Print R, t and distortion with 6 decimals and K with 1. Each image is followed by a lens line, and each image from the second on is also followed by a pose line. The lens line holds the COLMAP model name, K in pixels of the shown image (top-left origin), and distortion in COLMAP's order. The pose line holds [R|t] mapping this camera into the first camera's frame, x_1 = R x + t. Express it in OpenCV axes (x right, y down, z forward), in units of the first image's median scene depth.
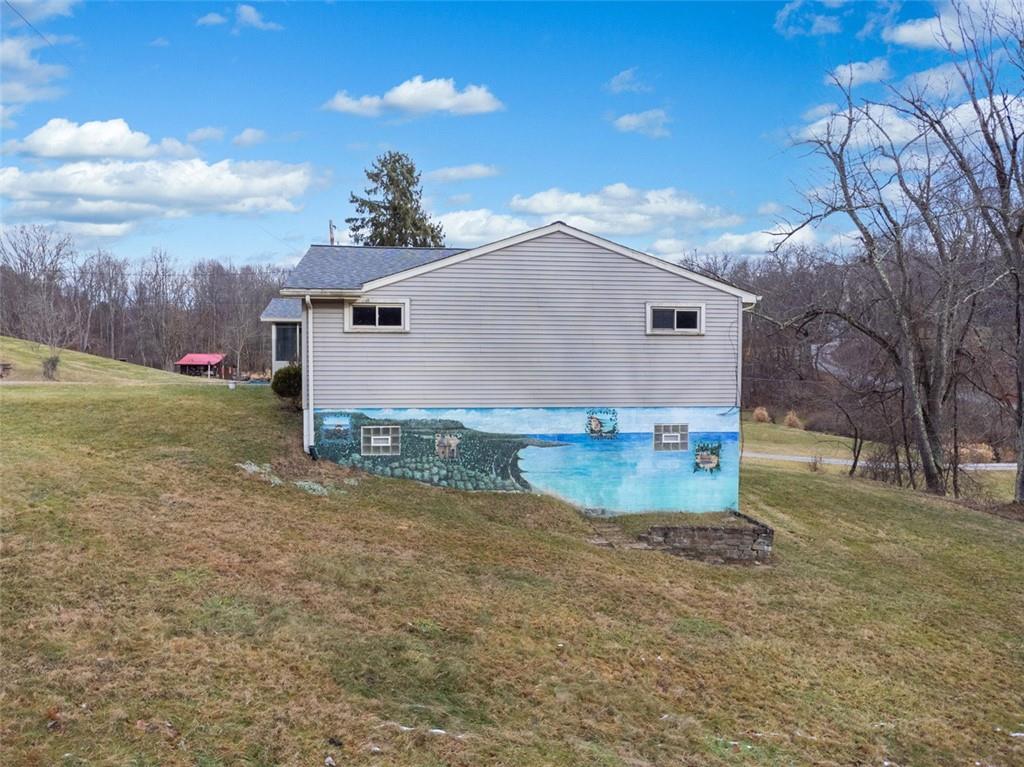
lens RADIAL K [[736.5, 0, 512.0], [0, 736.5, 383.5], [0, 0, 1]] dist [0.013444, 0.001945]
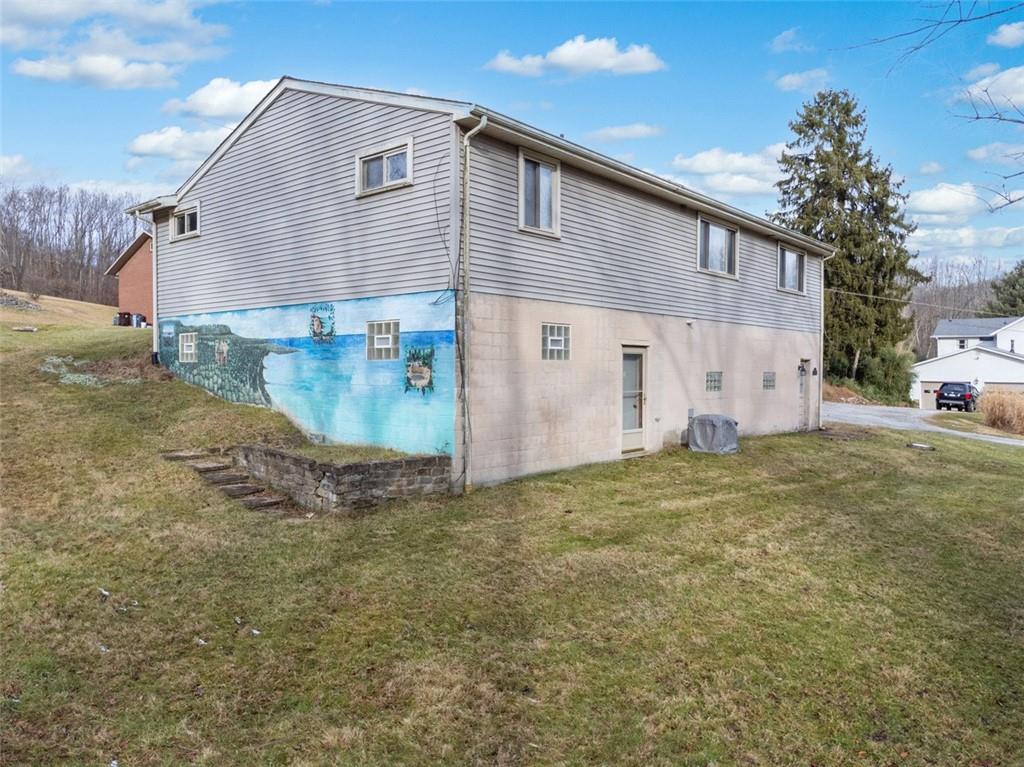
lens RADIAL K [[736.5, 0, 512.0], [0, 736.5, 383.5], [0, 0, 1]] dist [0.013444, 0.001945]
pose [[0.662375, 0.011985, -0.749077, 0.830170], [-0.026536, 0.999620, -0.007472, 0.117369], [0.748702, 0.024827, 0.662441, 0.639054]]
